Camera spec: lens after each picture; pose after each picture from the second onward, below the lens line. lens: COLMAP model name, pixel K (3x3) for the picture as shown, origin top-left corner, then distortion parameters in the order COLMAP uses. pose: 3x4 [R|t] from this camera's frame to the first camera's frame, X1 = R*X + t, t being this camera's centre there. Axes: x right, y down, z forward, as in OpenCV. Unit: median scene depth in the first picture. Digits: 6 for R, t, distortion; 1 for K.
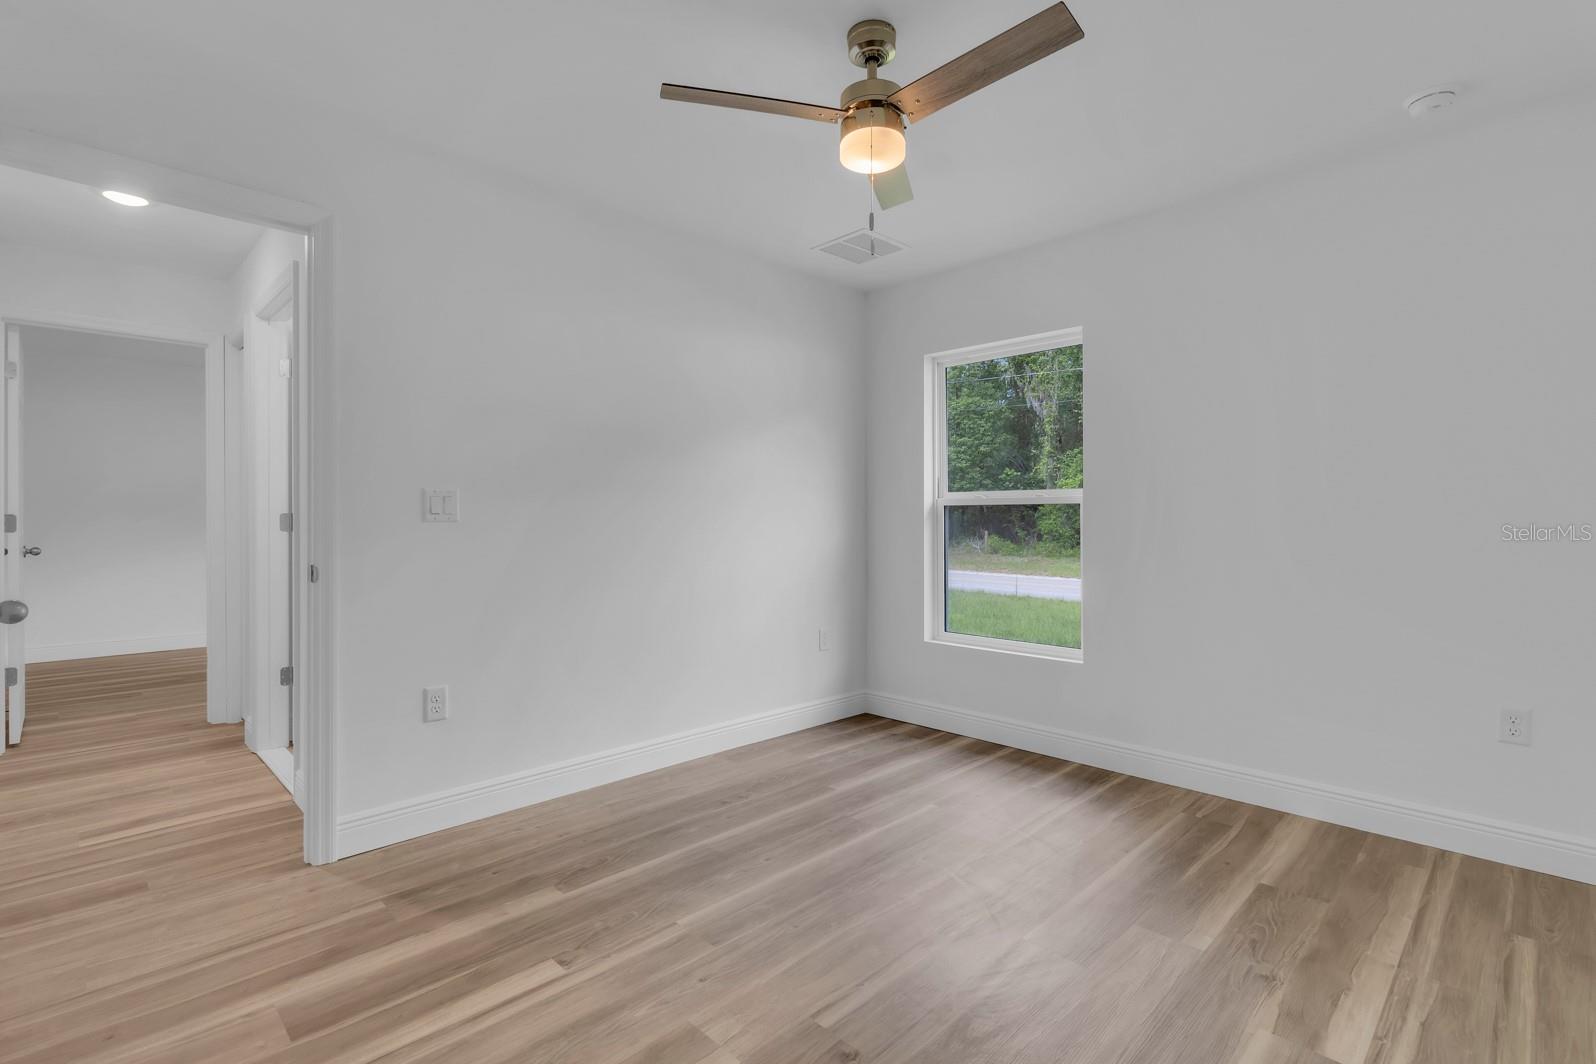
lens RADIAL K [[752.1, 0, 796.1], [0, 752.1, 527.8], [0, 0, 1]] dist [-0.003140, 0.001013]
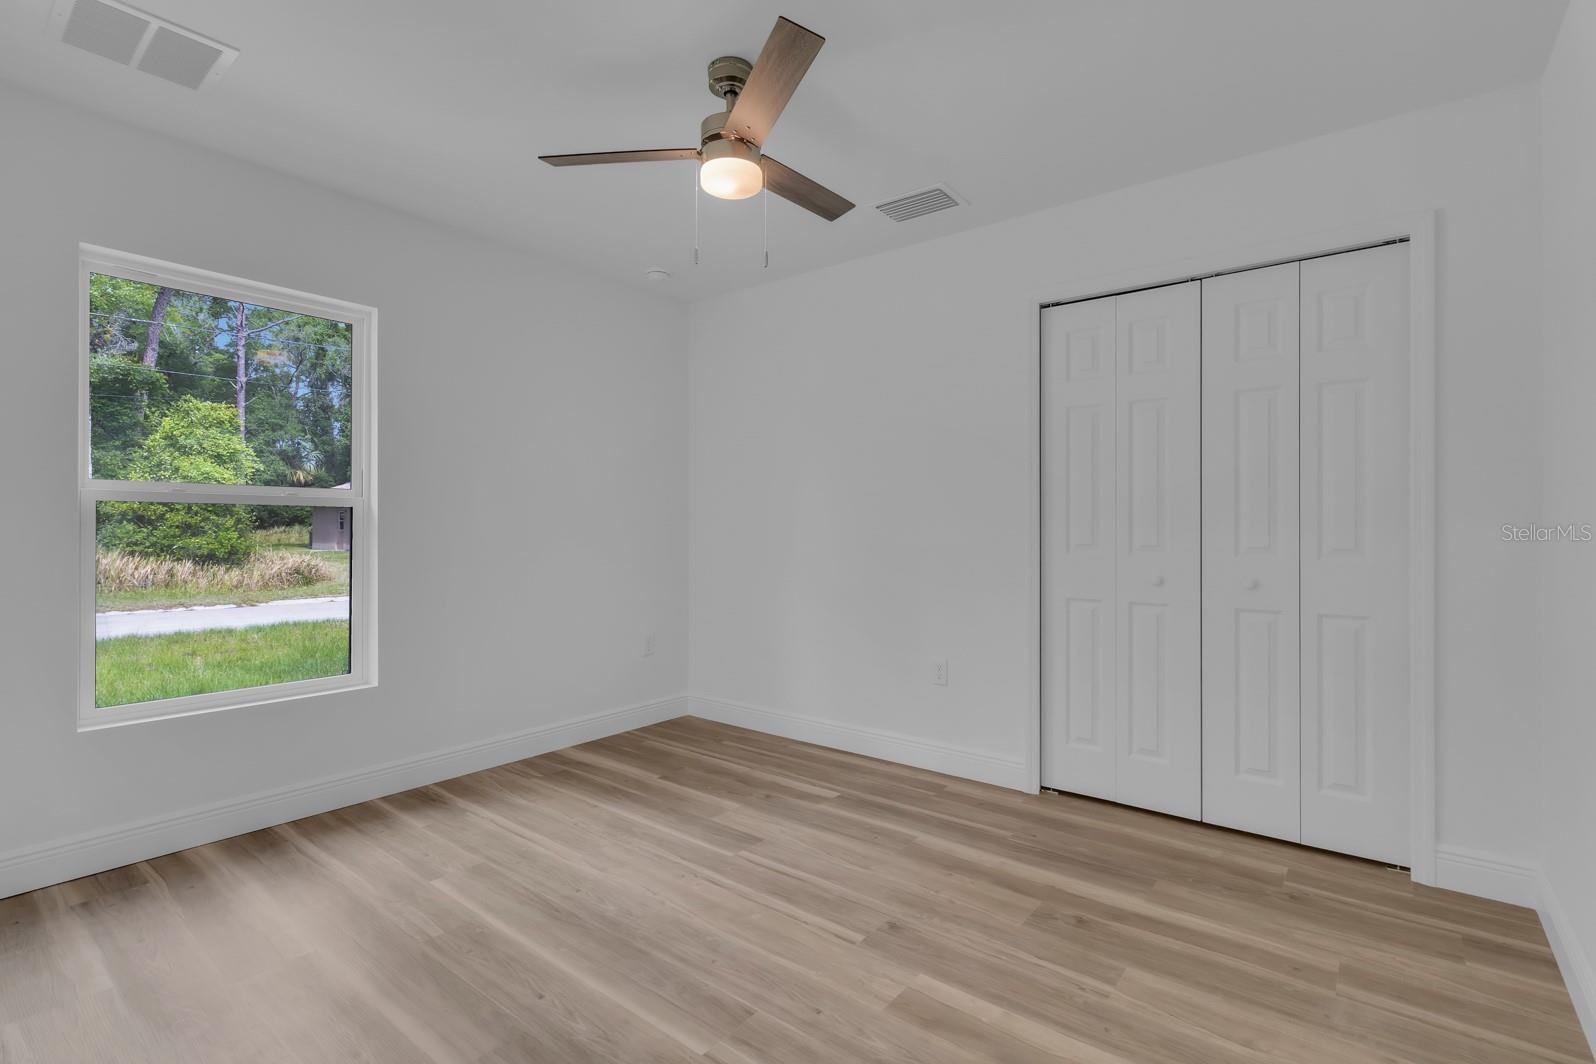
lens RADIAL K [[755.9, 0, 801.1], [0, 755.9, 527.6], [0, 0, 1]] dist [0.001342, -0.000367]
pose [[-0.129775, -0.004190, 0.991535, -0.783173], [0.010194, 0.999933, 0.005559, -0.009852], [-0.991491, 0.010829, -0.129723, 0.837691]]
